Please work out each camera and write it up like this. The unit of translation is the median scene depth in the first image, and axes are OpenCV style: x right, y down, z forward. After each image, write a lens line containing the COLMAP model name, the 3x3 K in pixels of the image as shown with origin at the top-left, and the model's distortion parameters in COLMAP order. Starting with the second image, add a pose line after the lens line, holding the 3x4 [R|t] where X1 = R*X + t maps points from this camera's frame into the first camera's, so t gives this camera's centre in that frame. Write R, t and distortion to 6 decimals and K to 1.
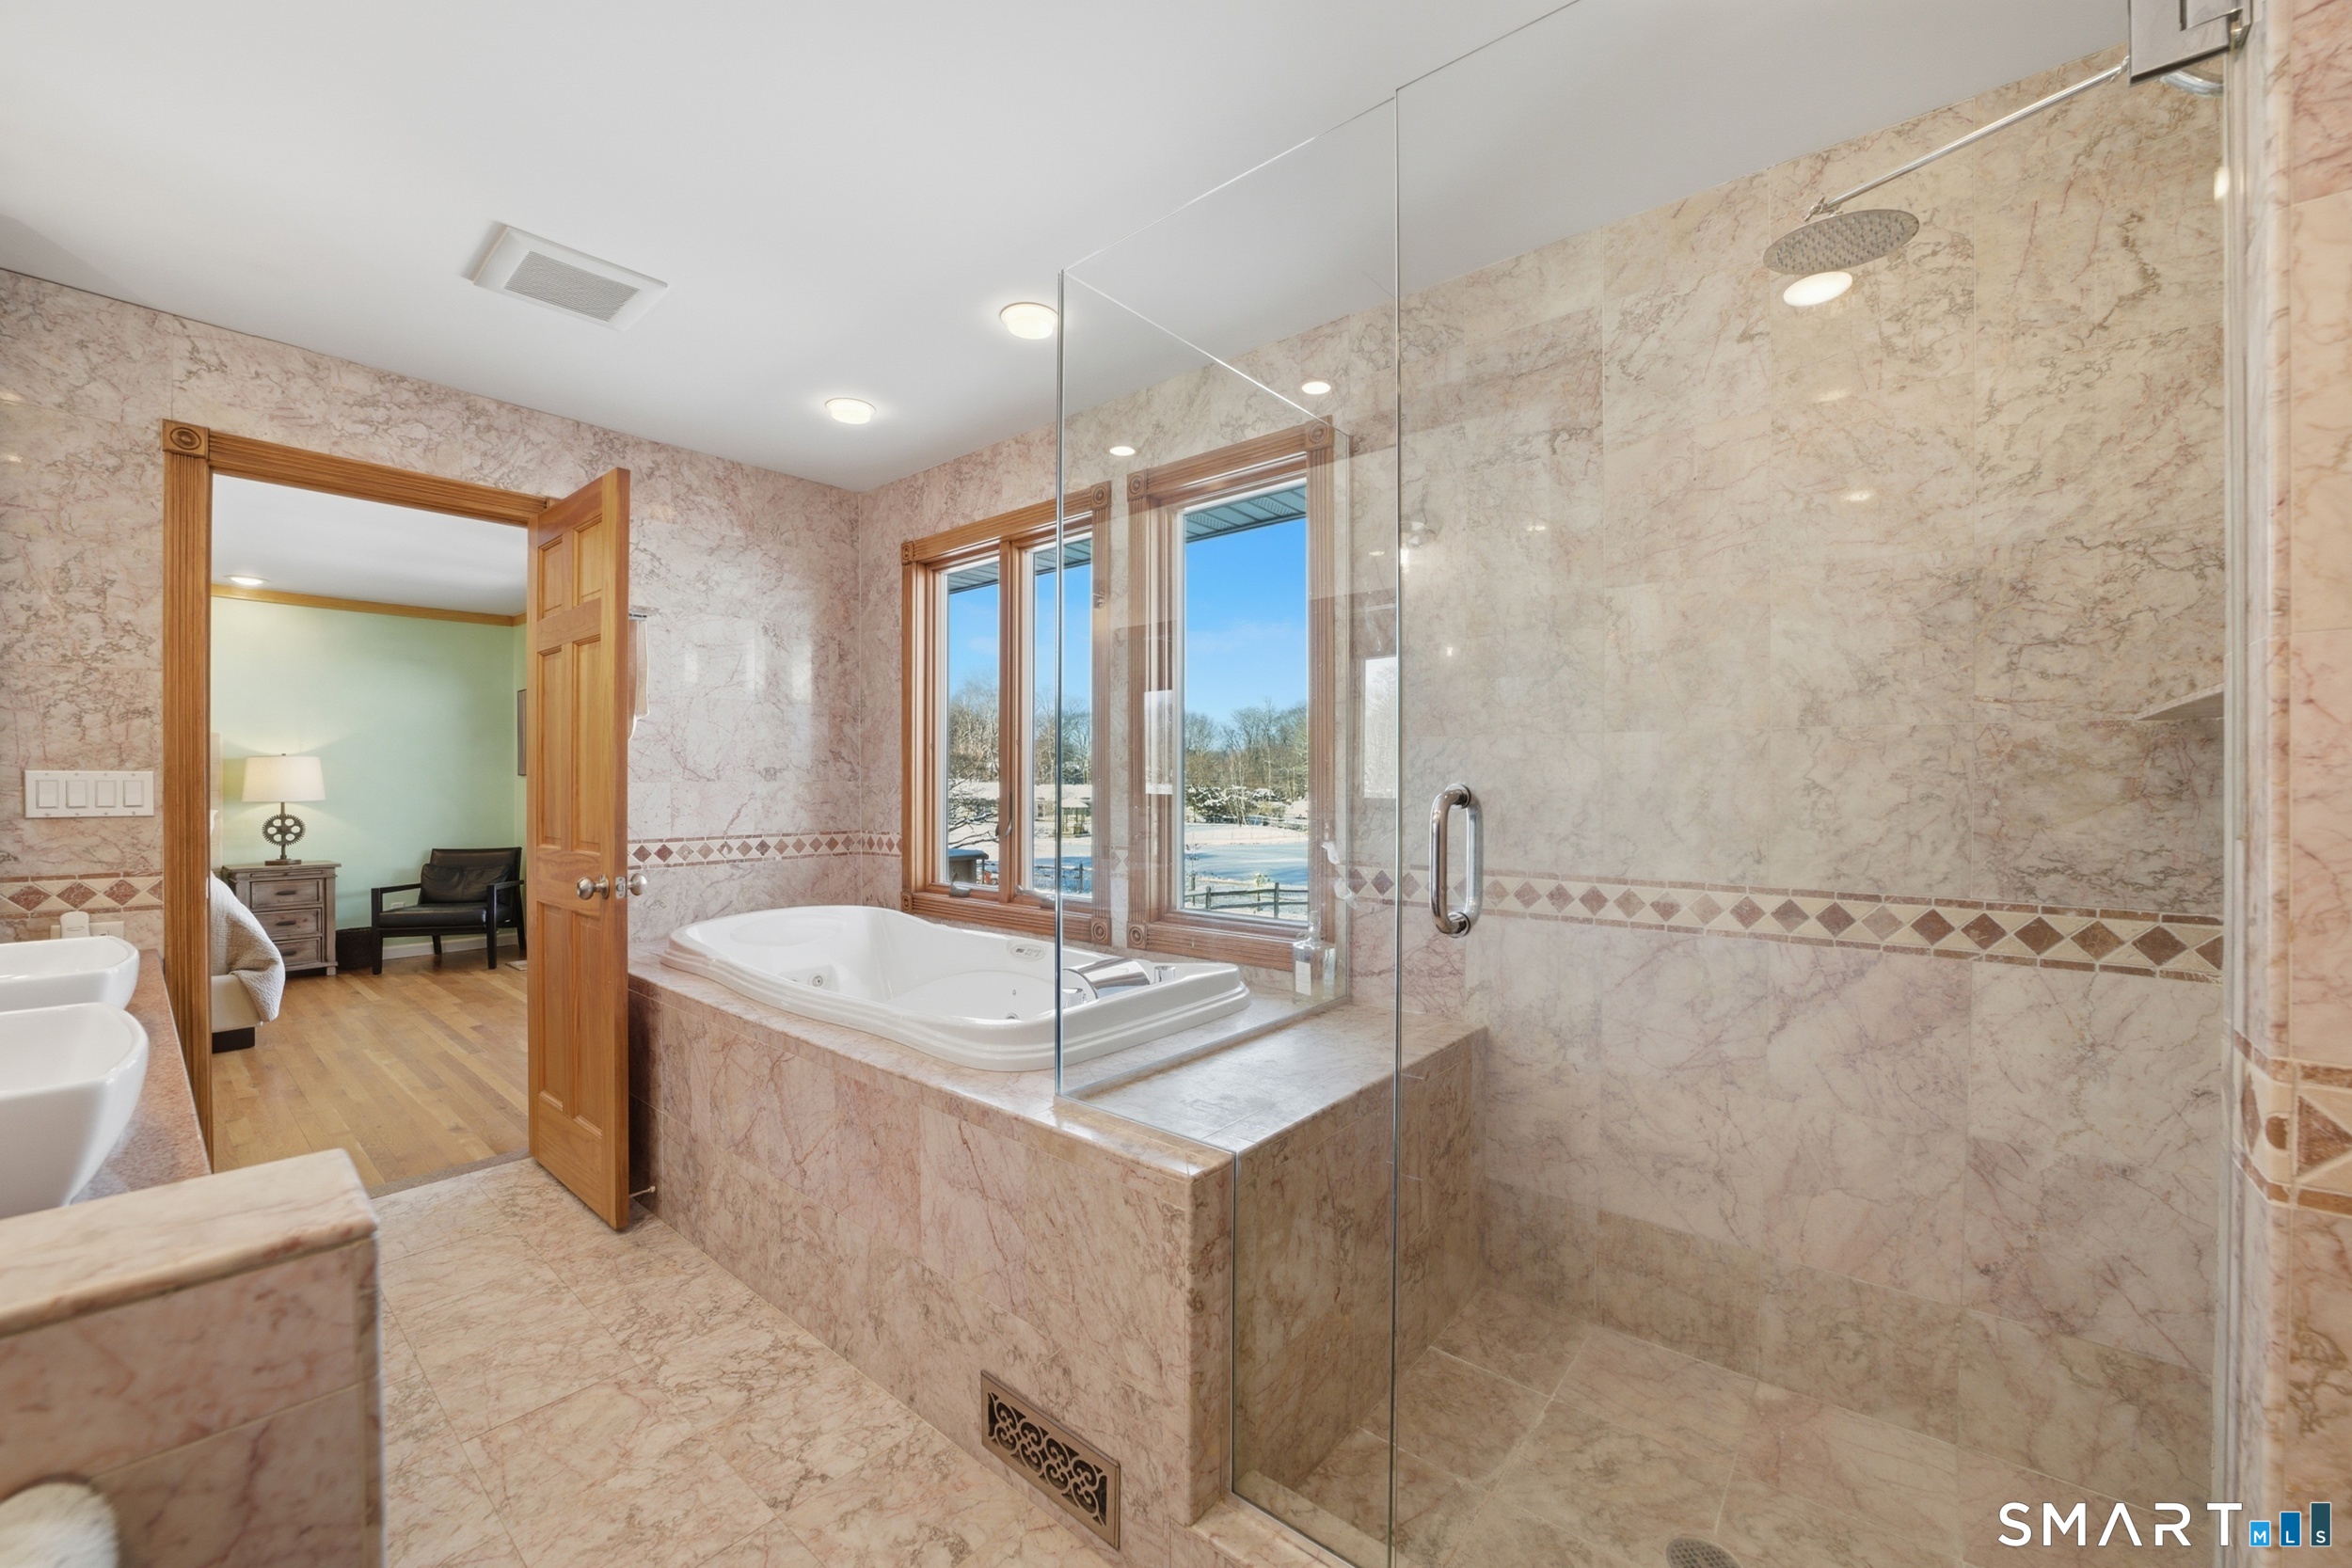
lens RADIAL K [[924.8, 0, 1171.6], [0, 924.8, 787.0], [0, 0, 1]] dist [-0.036496, 0.007169]
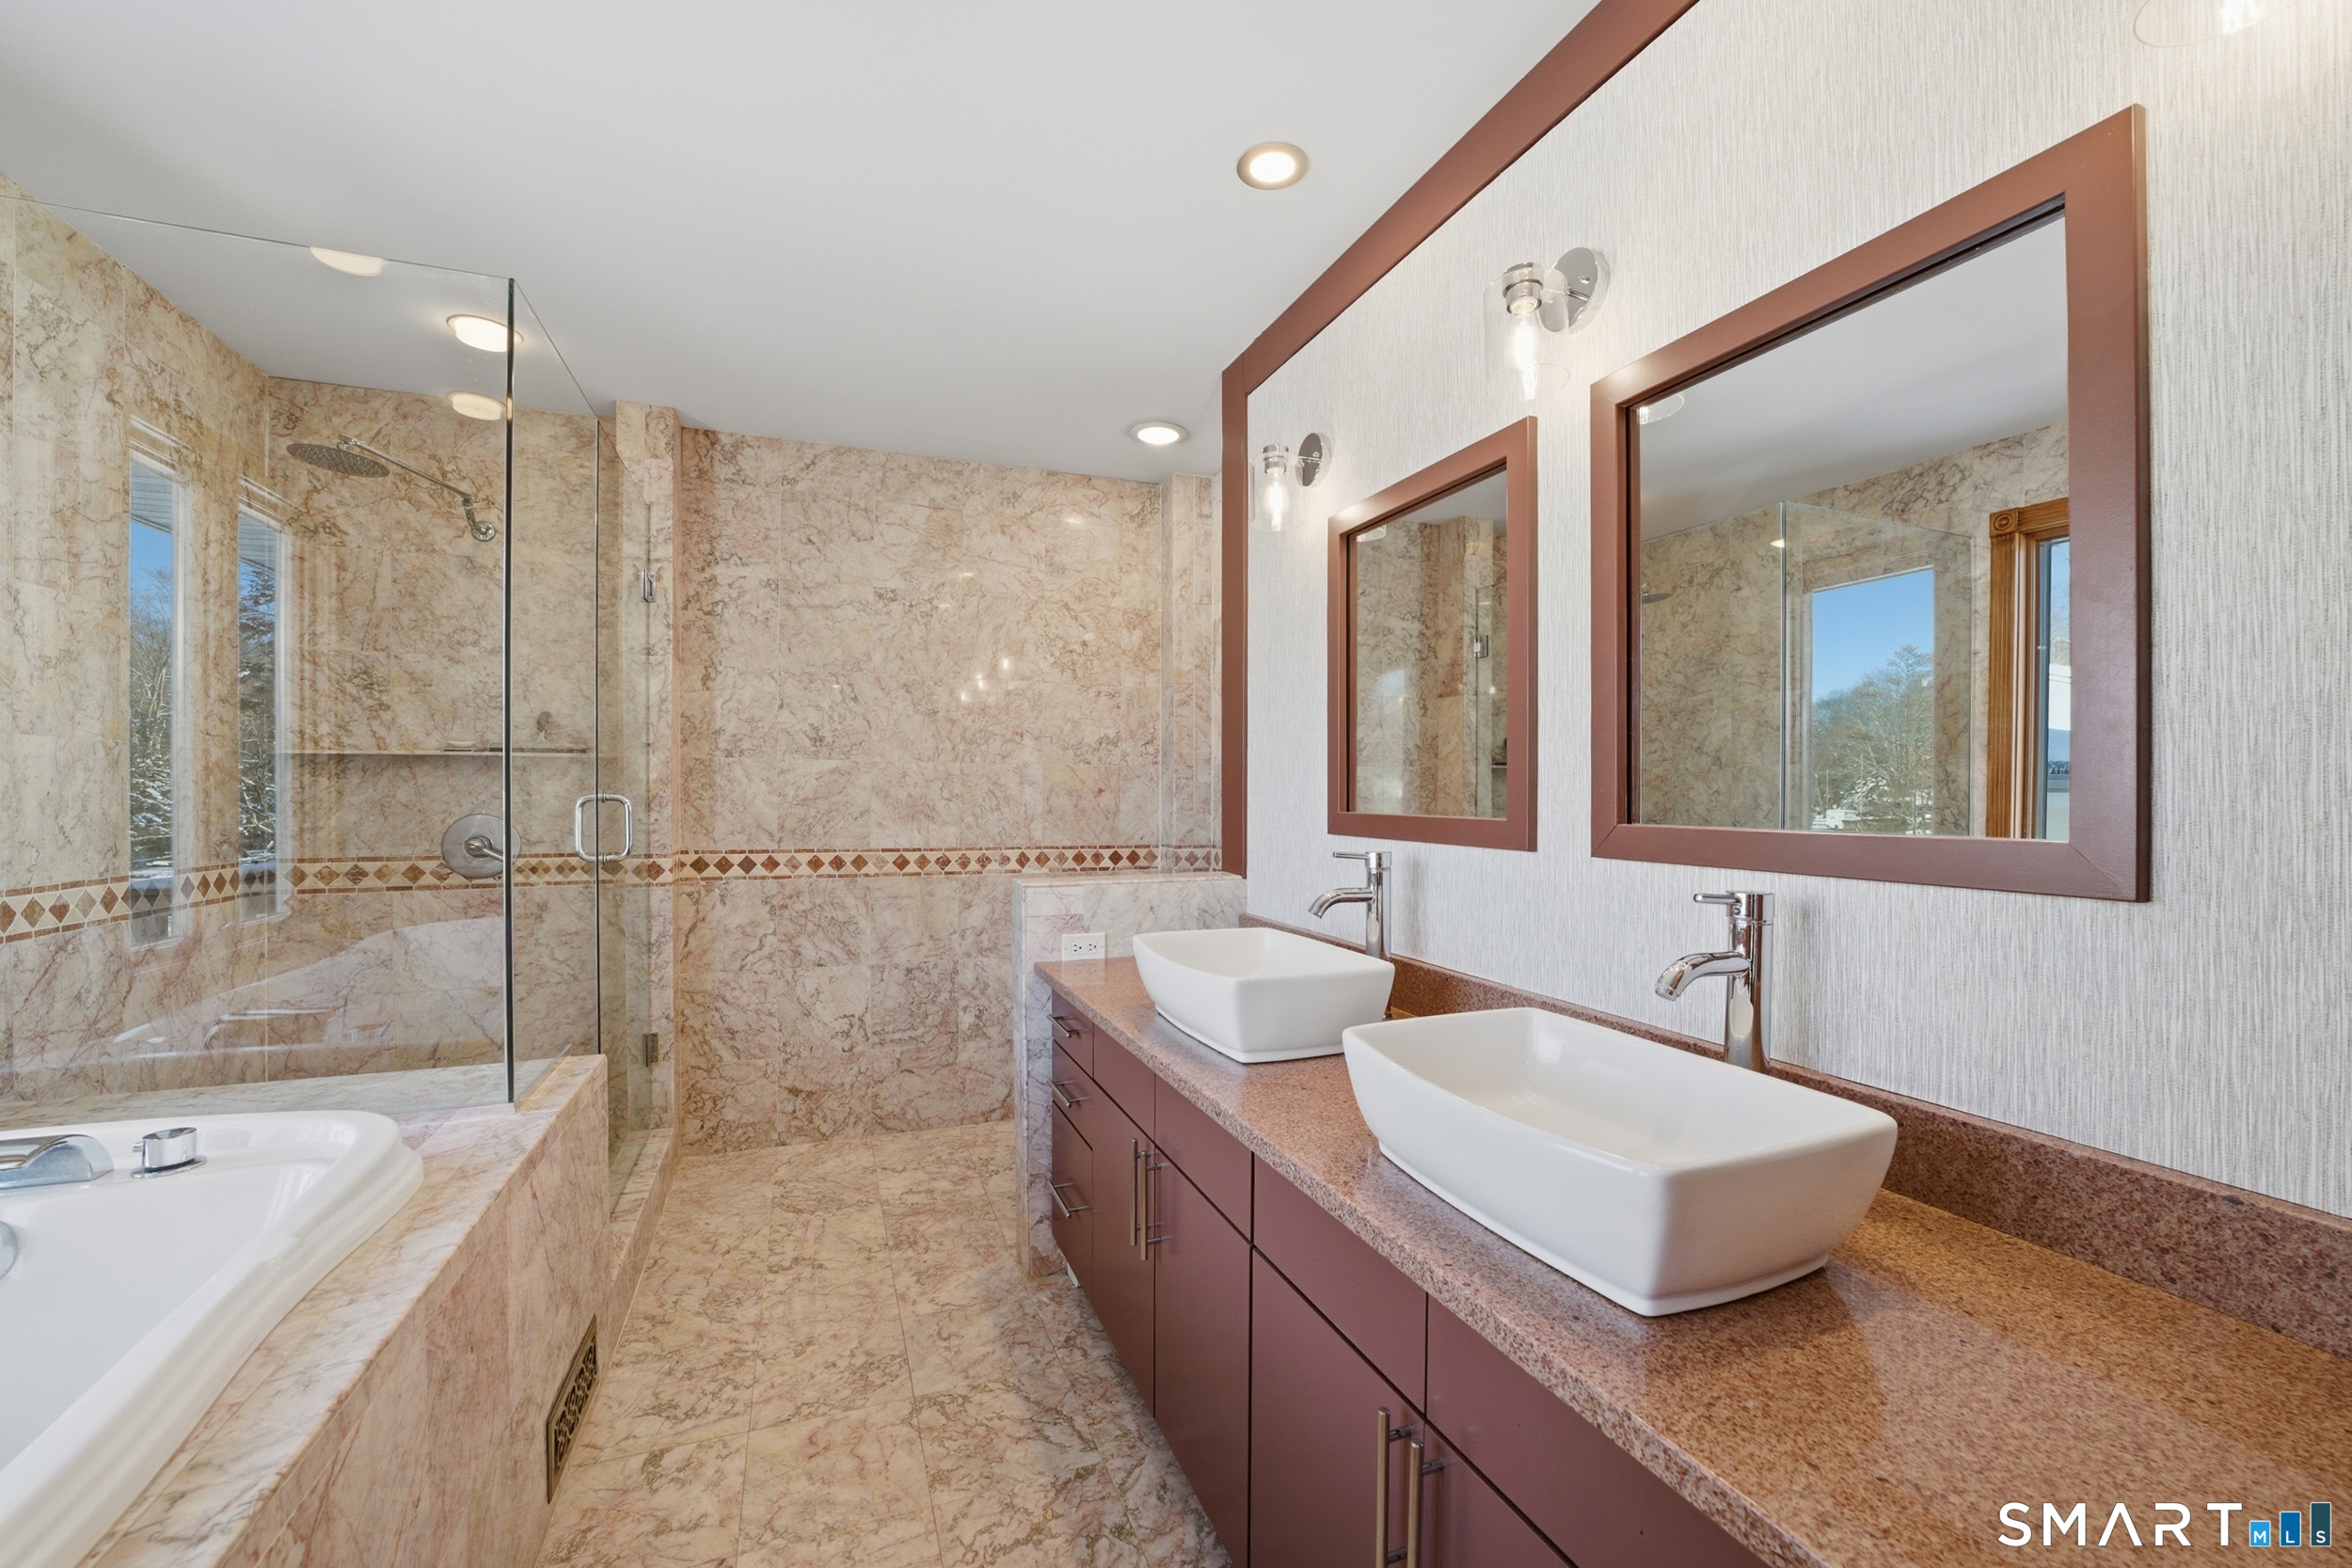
lens RADIAL K [[924.8, 0, 1171.3], [0, 924.8, 790.0], [0, 0, 1]] dist [-0.036496, 0.007169]
pose [[-0.878476, -0.005237, 0.477757, -1.041233], [-0.002295, 0.999975, 0.006742, -0.011732], [-0.477780, 0.004826, -0.878466, 1.296093]]
